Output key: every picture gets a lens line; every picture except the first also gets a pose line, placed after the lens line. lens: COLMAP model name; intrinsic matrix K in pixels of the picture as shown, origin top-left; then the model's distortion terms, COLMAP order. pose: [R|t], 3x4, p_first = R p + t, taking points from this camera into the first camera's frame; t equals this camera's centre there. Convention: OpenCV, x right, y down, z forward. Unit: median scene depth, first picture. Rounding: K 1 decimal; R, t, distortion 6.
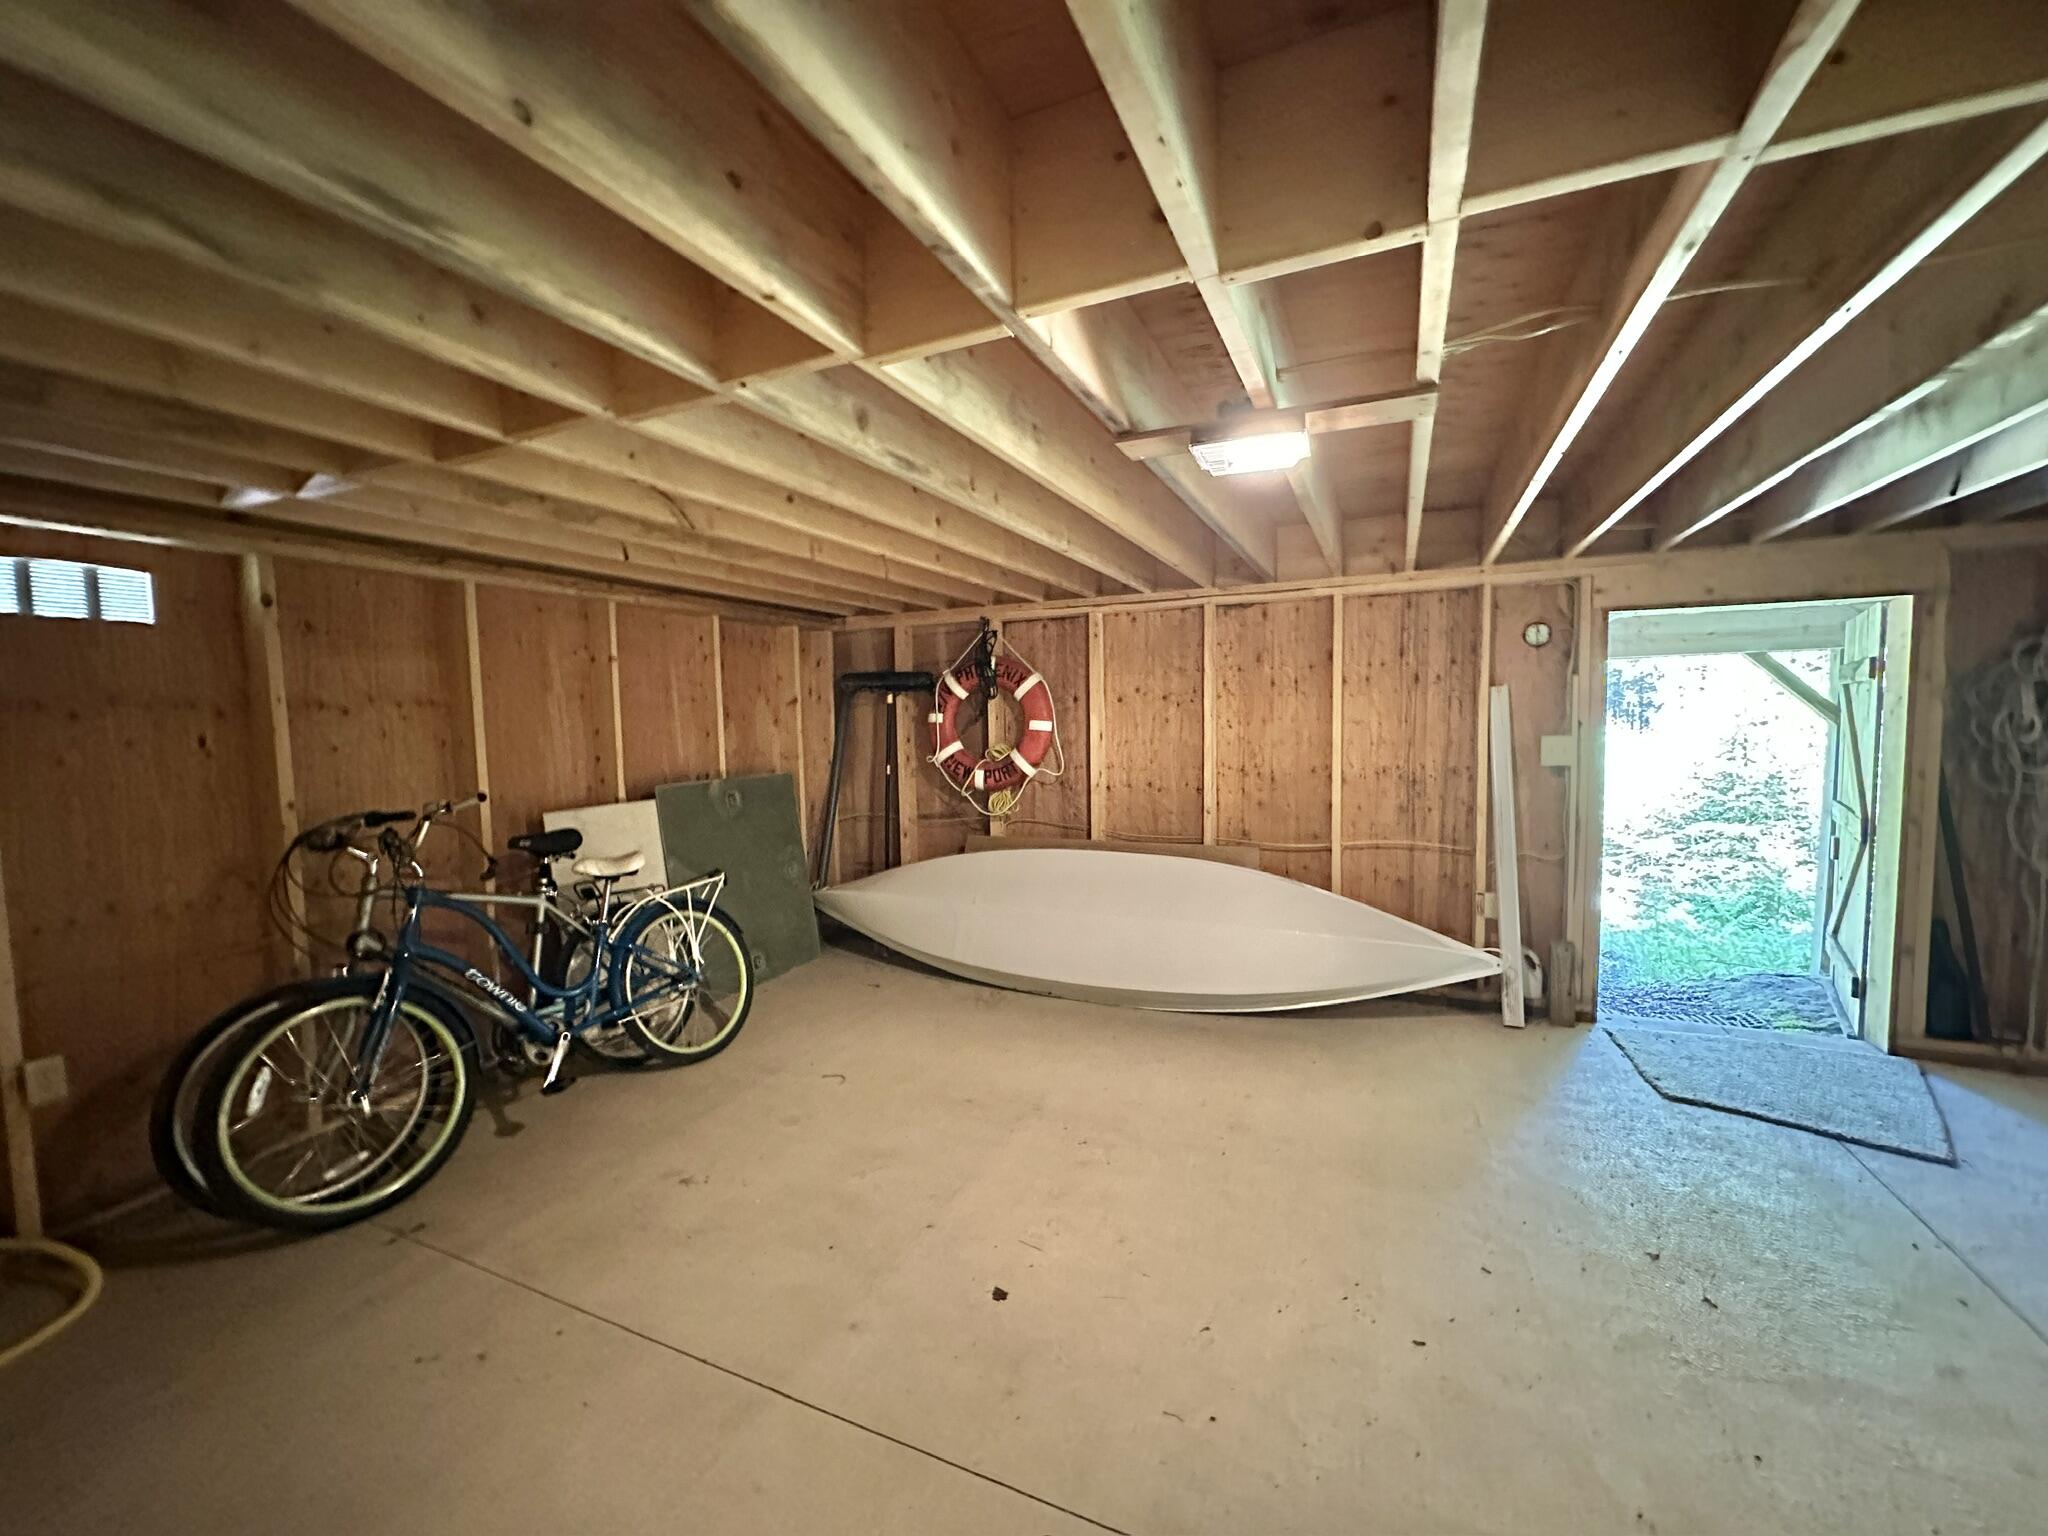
lens RADIAL K [[817.5, 0, 1024.0], [0, 817.5, 768.0], [0, 0, 1]] dist [-0.002581, 0.000589]
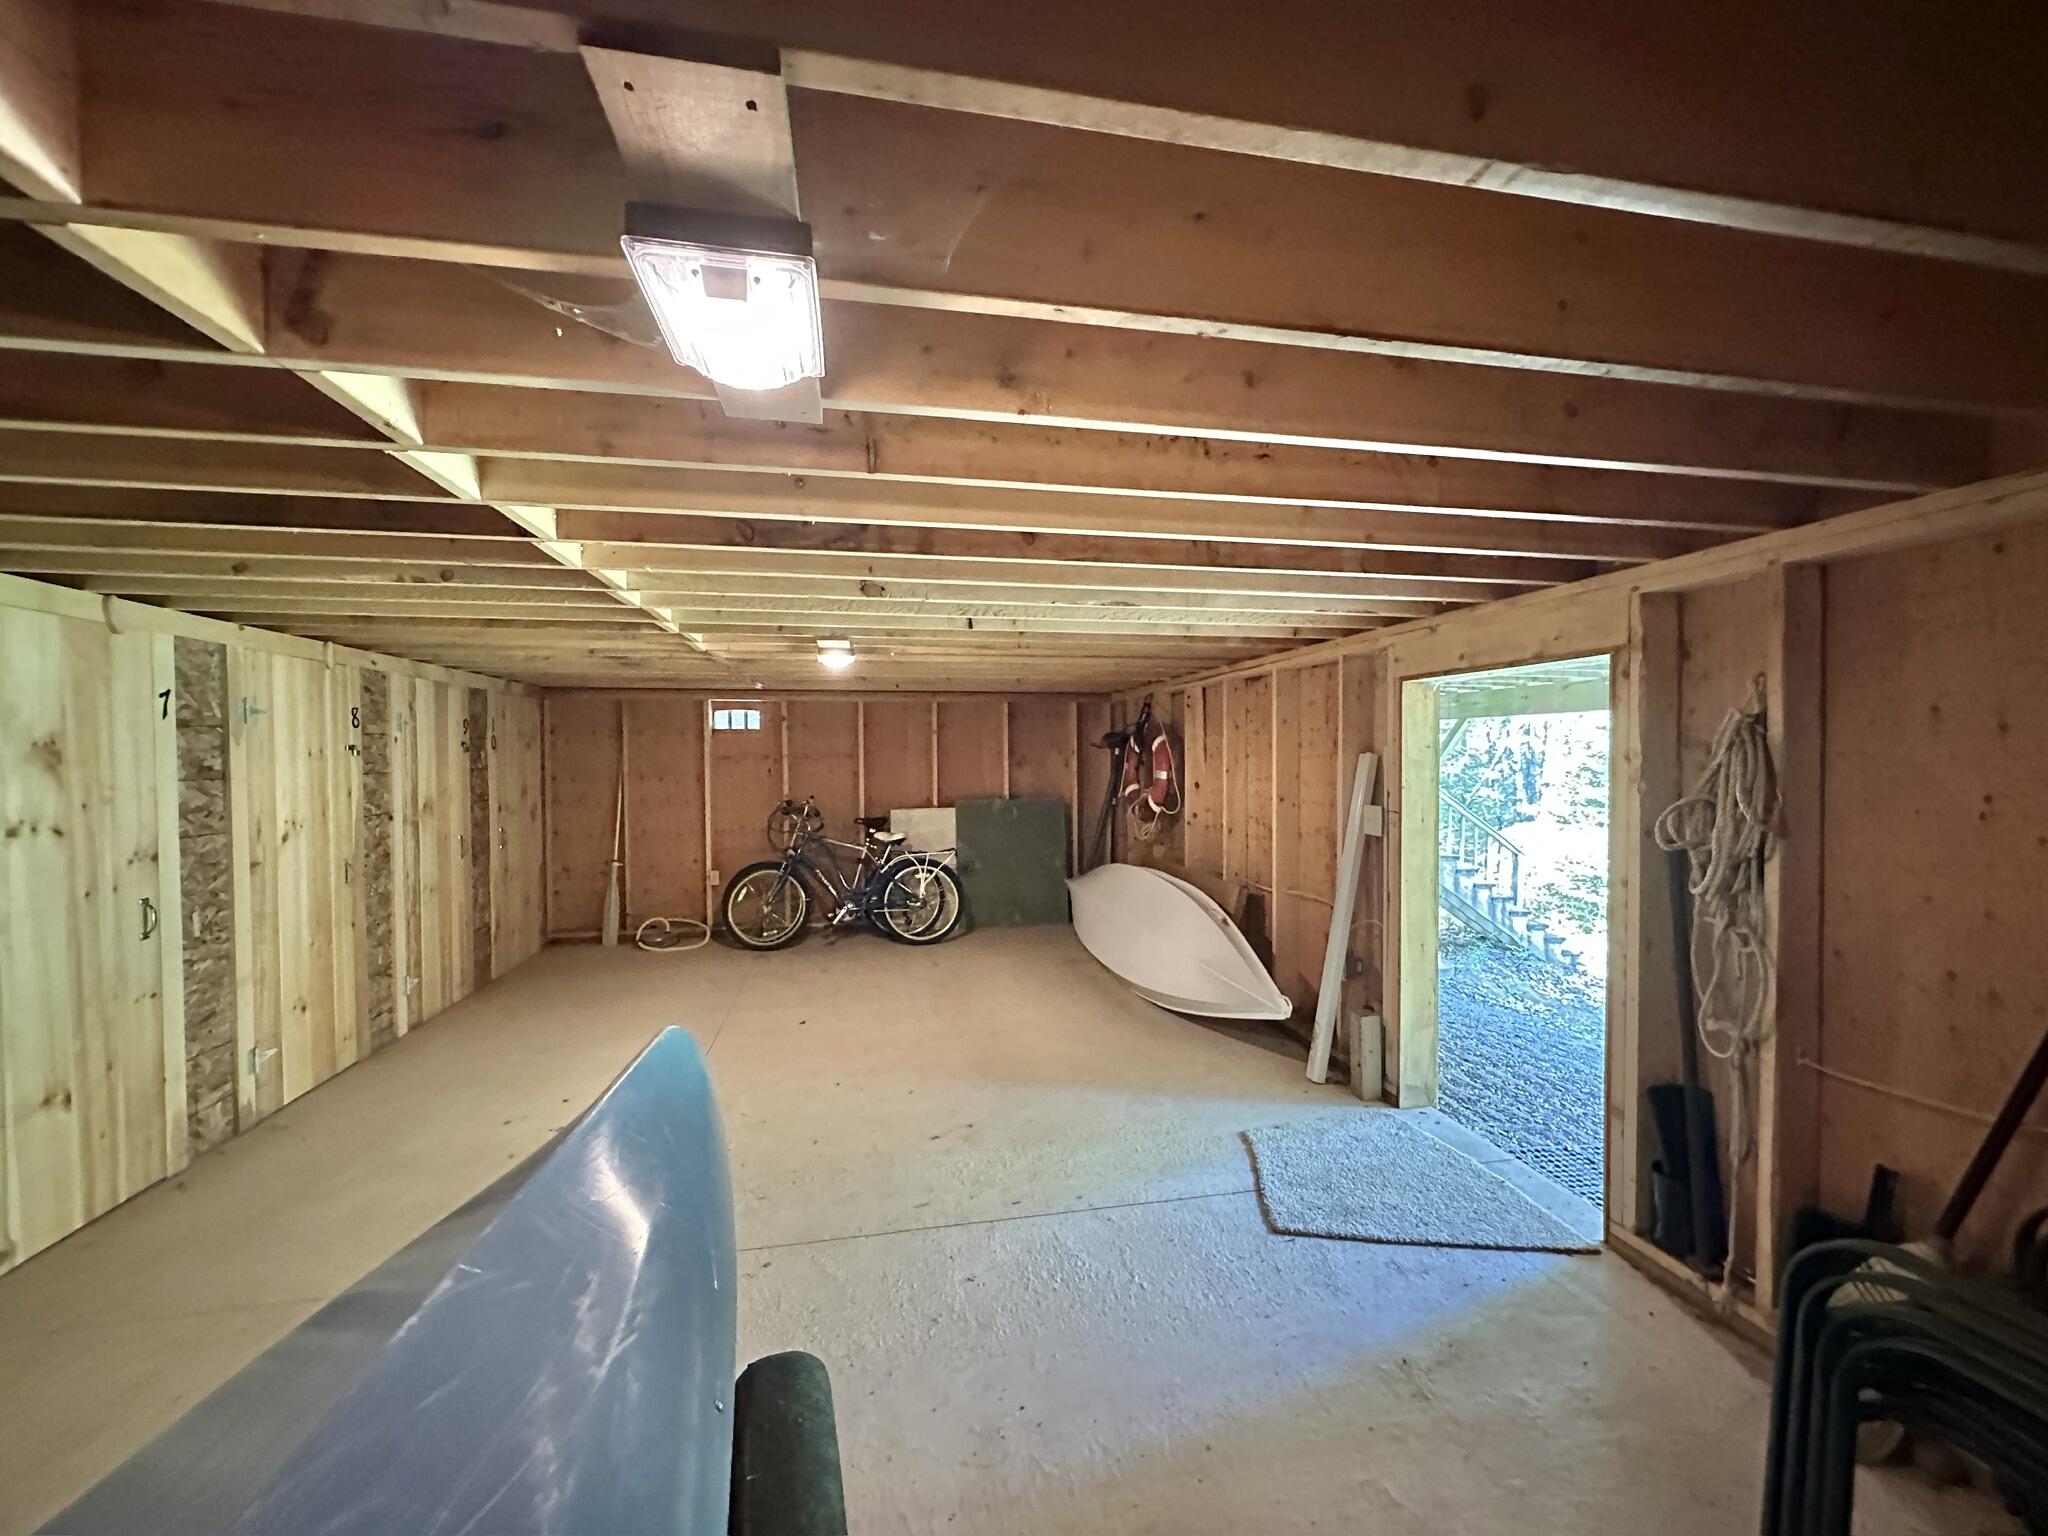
lens RADIAL K [[817.5, 0, 1024.0], [0, 817.5, 768.0], [0, 0, 1]] dist [-0.002581, 0.000589]
pose [[0.580494, 0.030120, -0.813707, 1.246720], [-0.058053, 0.998304, -0.004461, -0.056748], [0.812192, 0.049828, 0.581258, 0.071375]]
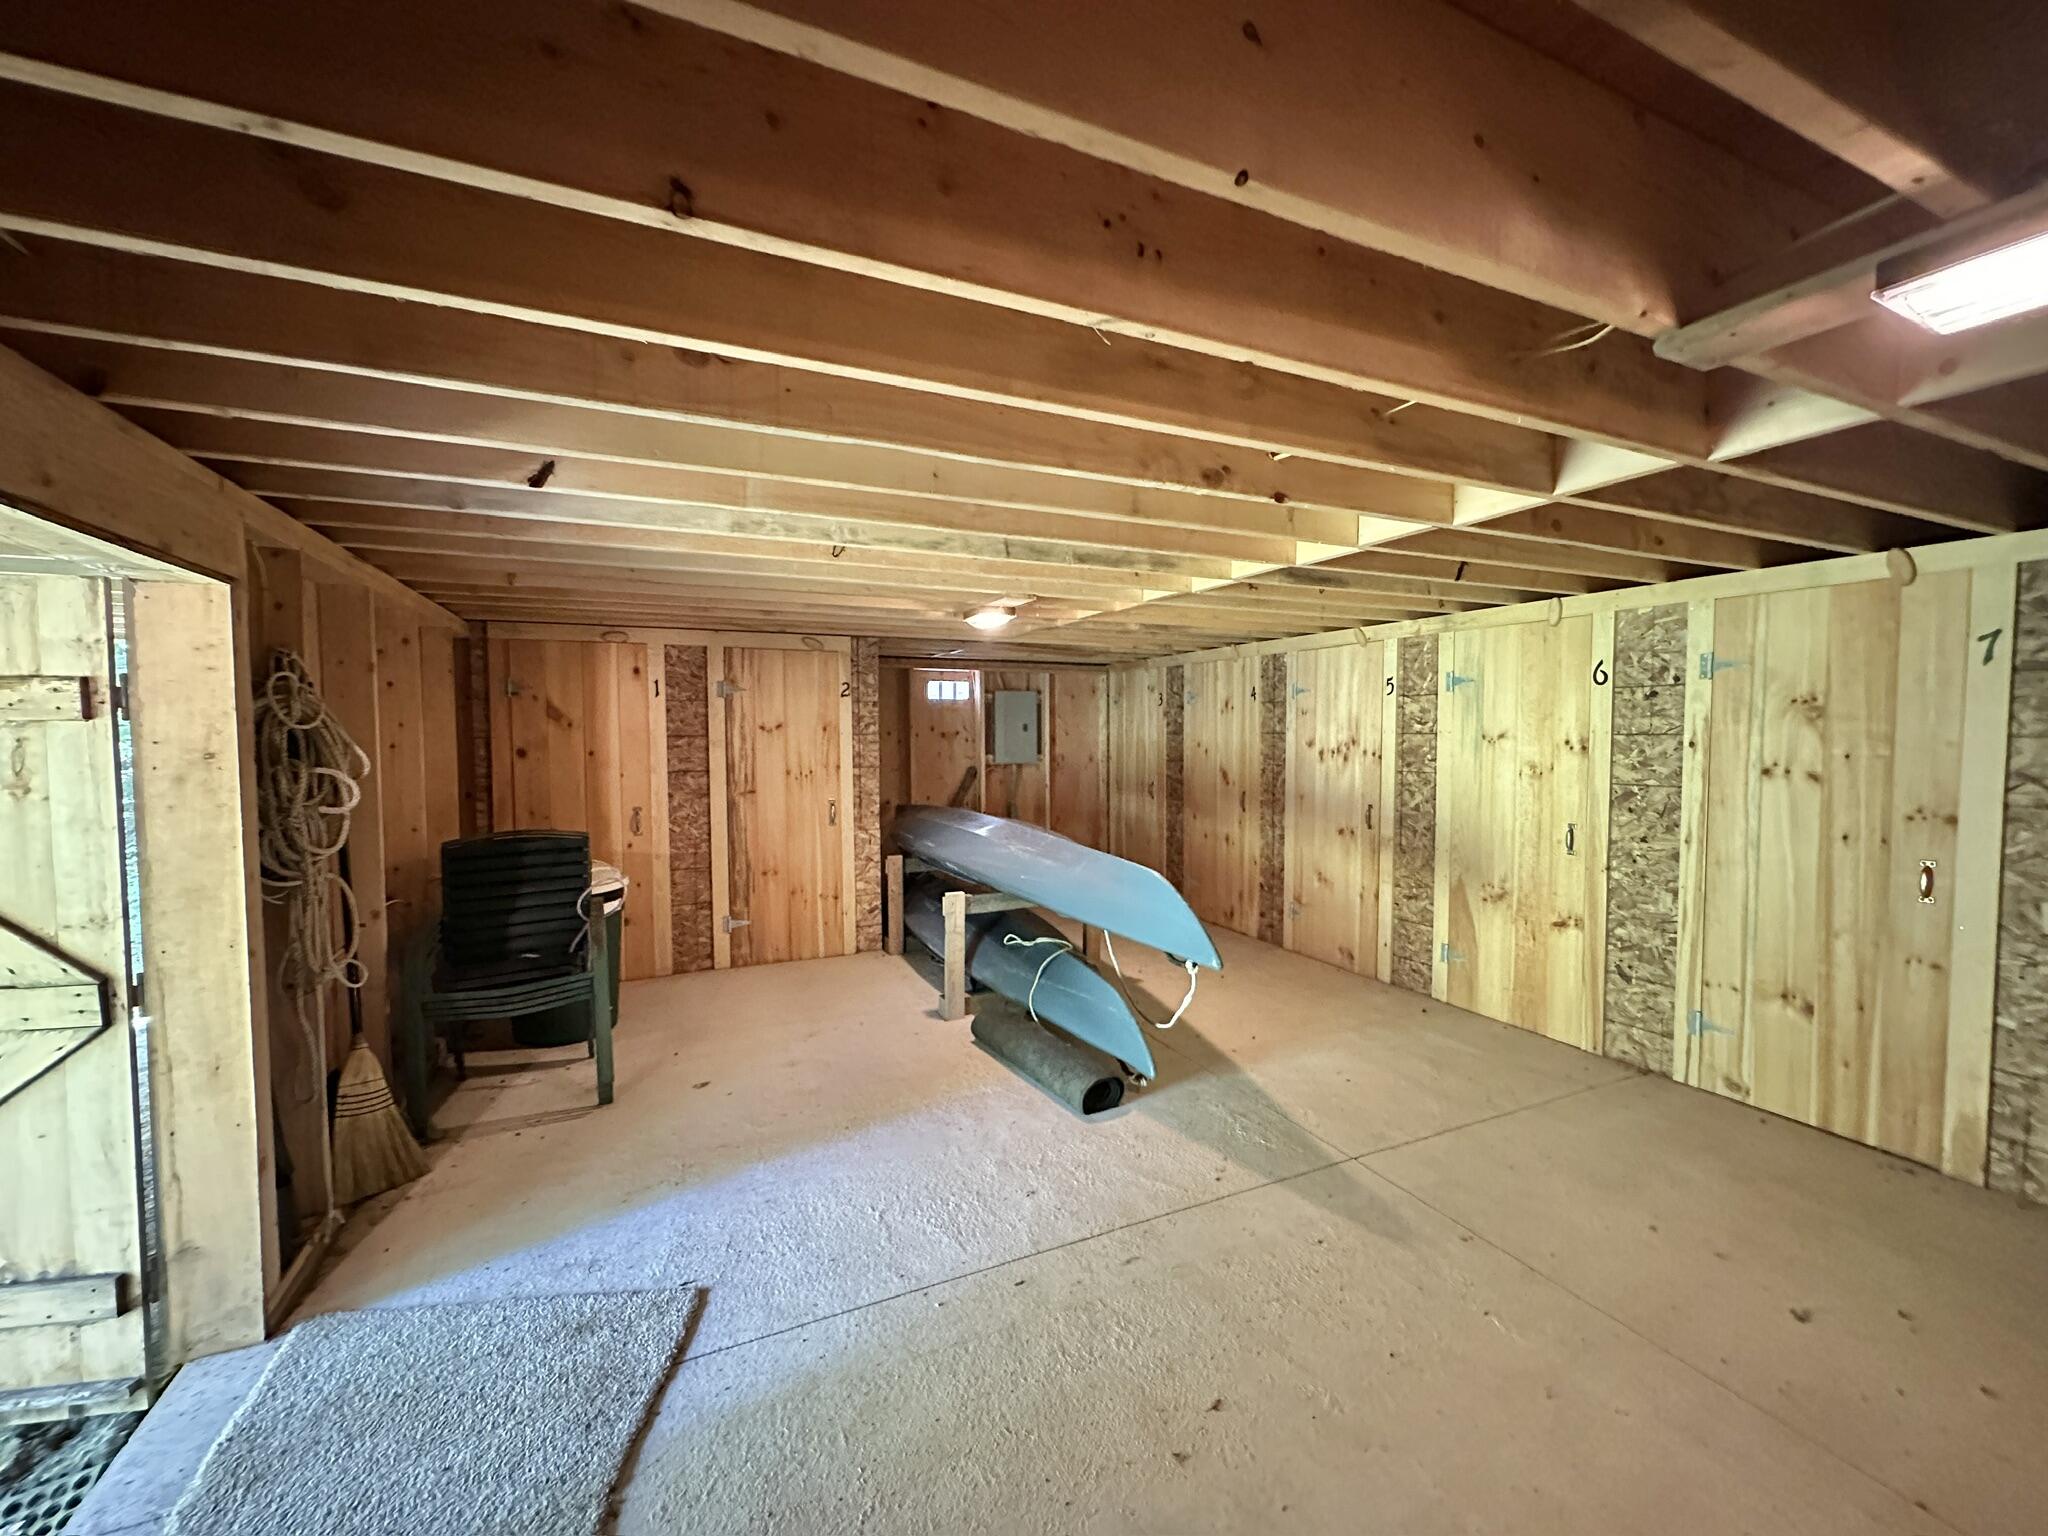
lens RADIAL K [[817.5, 0, 1024.0], [0, 817.5, 768.0], [0, 0, 1]] dist [-0.002581, 0.000589]
pose [[-0.751651, -0.001372, 0.659560, 0.214566], [0.063581, 0.995190, 0.074529, -0.076607], [-0.656489, 0.097956, -0.747948, 0.957906]]
